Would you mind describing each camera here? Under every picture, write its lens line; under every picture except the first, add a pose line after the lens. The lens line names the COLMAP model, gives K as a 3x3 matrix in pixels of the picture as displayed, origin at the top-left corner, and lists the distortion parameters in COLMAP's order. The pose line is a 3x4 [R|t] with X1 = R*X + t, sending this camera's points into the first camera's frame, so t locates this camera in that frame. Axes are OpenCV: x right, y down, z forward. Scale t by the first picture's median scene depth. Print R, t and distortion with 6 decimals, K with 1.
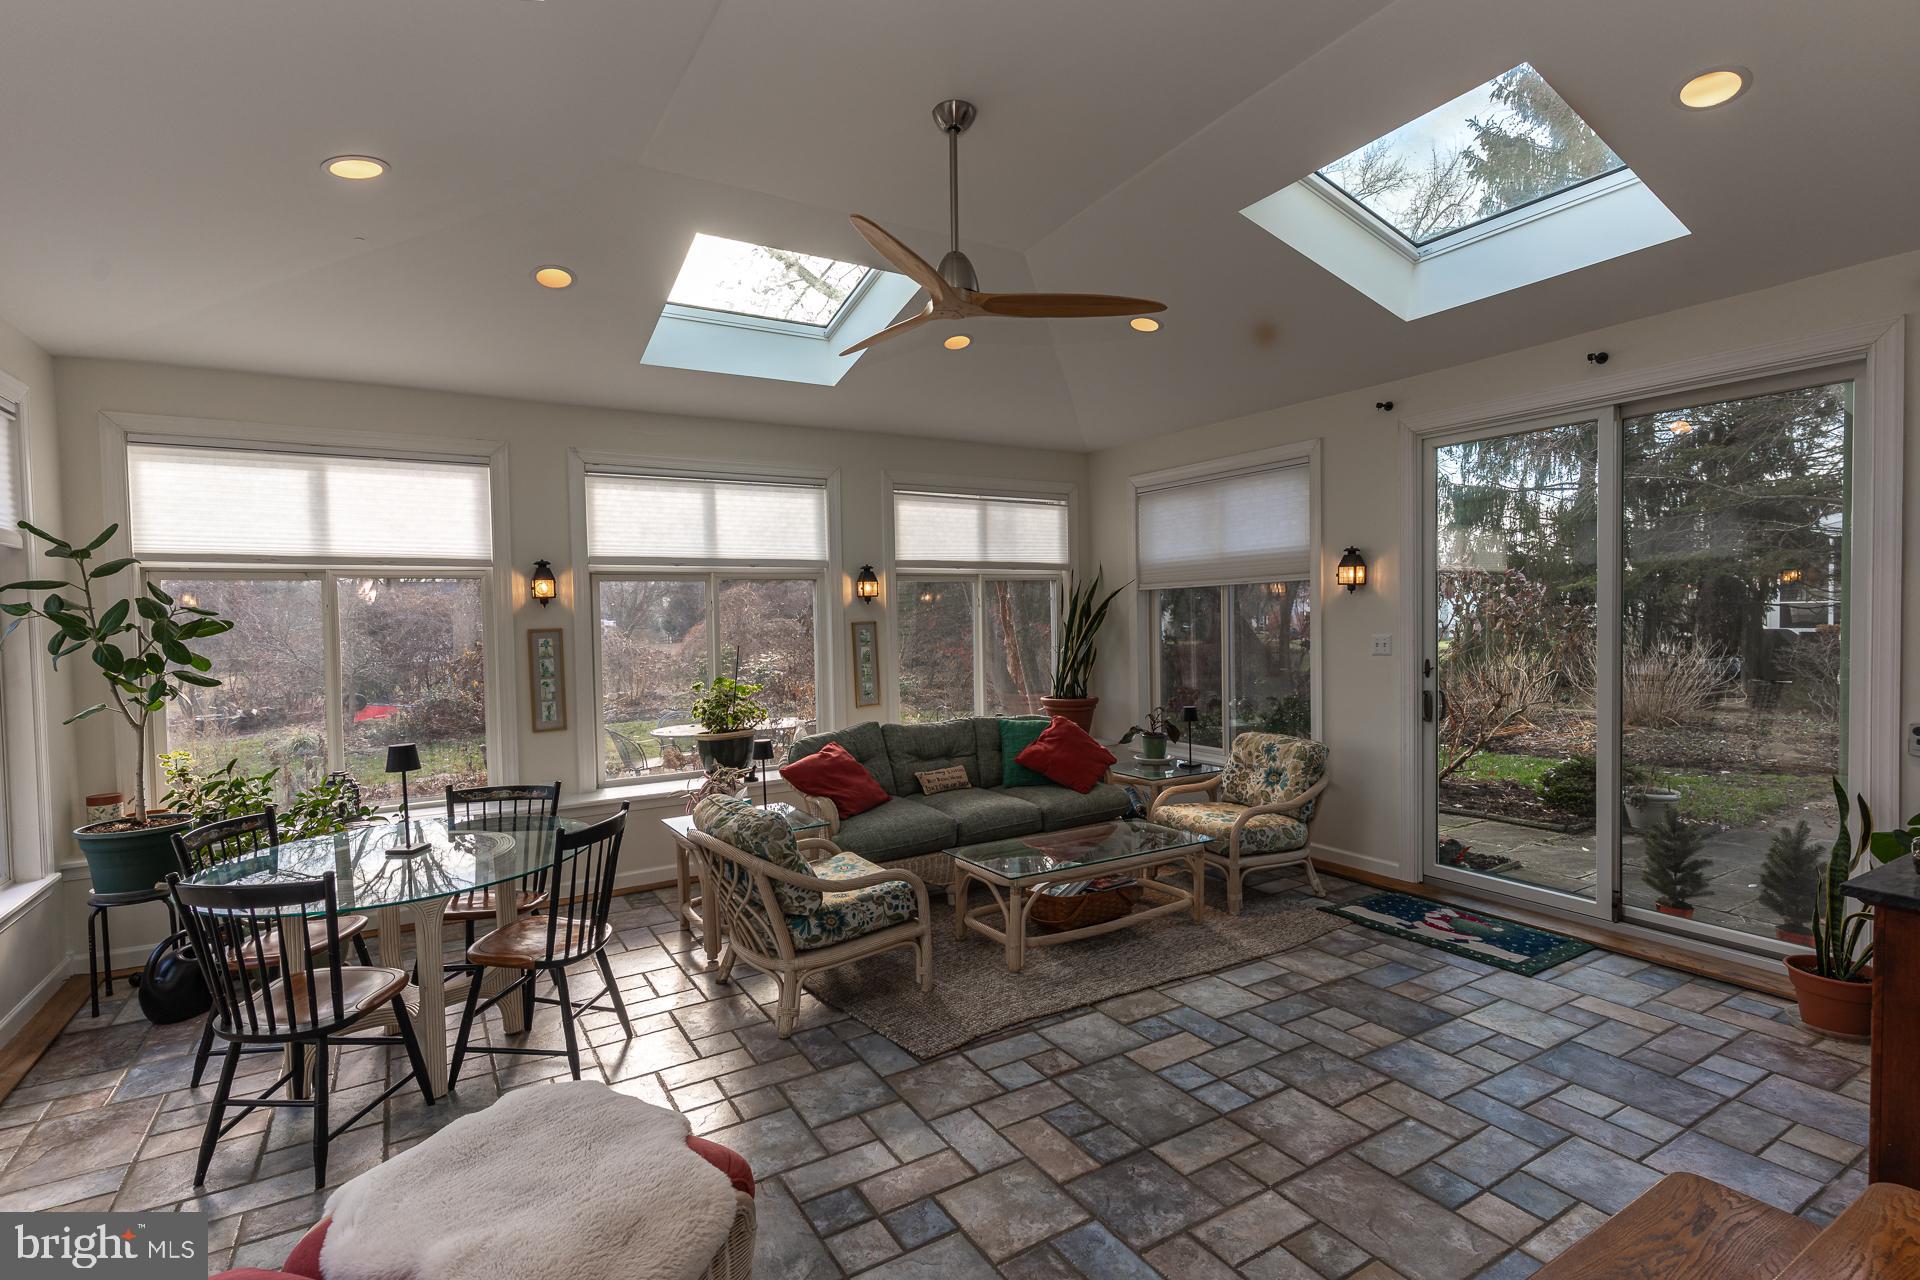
lens RADIAL K [[923.0, 0, 965.3], [0, 923.0, 640.8], [0, 0, 1]] dist [0.000831, -0.002218]
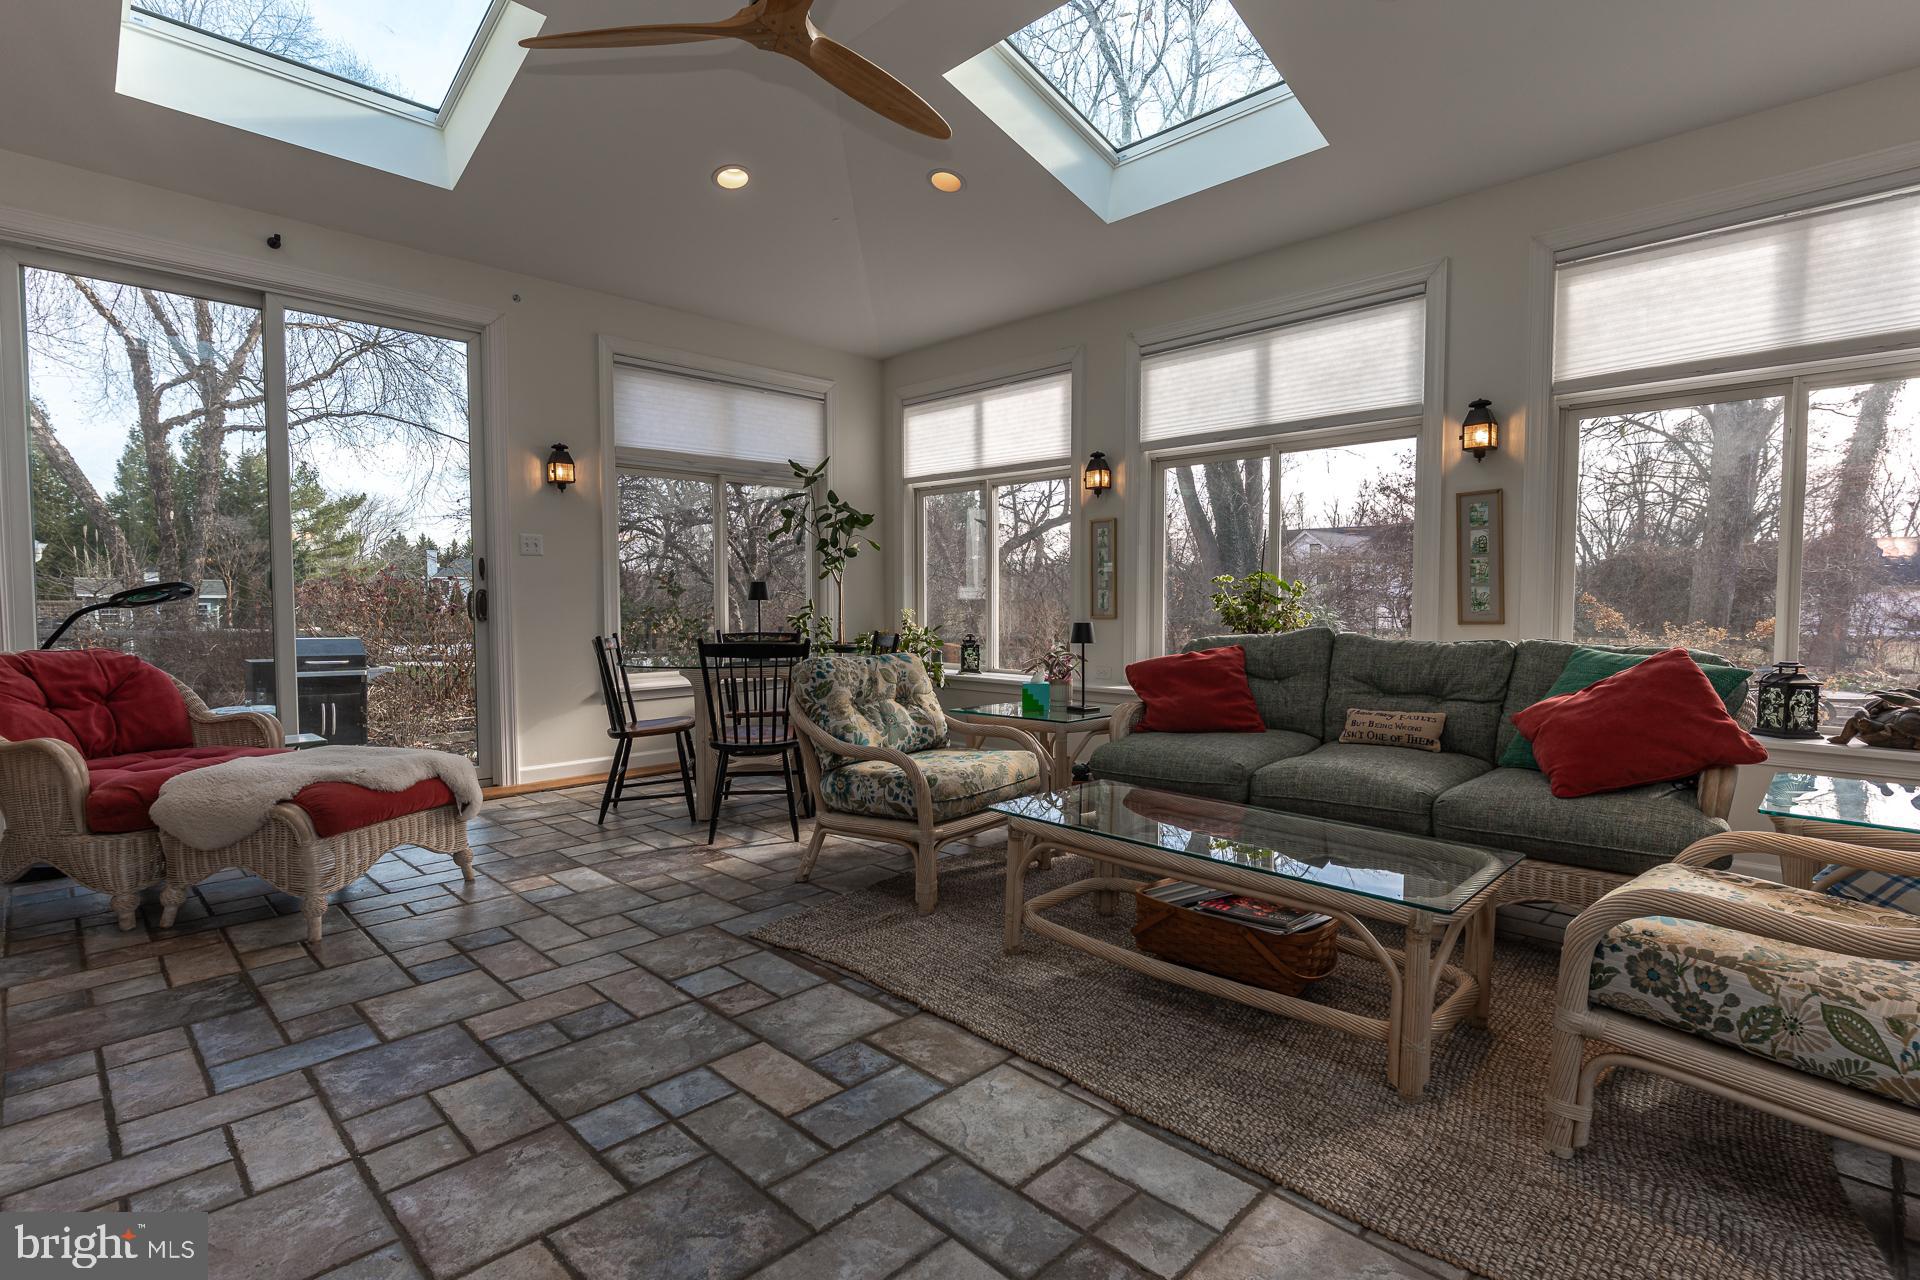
lens RADIAL K [[923.0, 0, 962.0], [0, 923.0, 643.0], [0, 0, 1]] dist [0.000831, -0.002218]
pose [[0.237341, 0.061971, -0.969448, 0.687384], [-0.032178, 0.997917, 0.055913, 0.096428], [0.970893, 0.017925, 0.238841, 0.802050]]
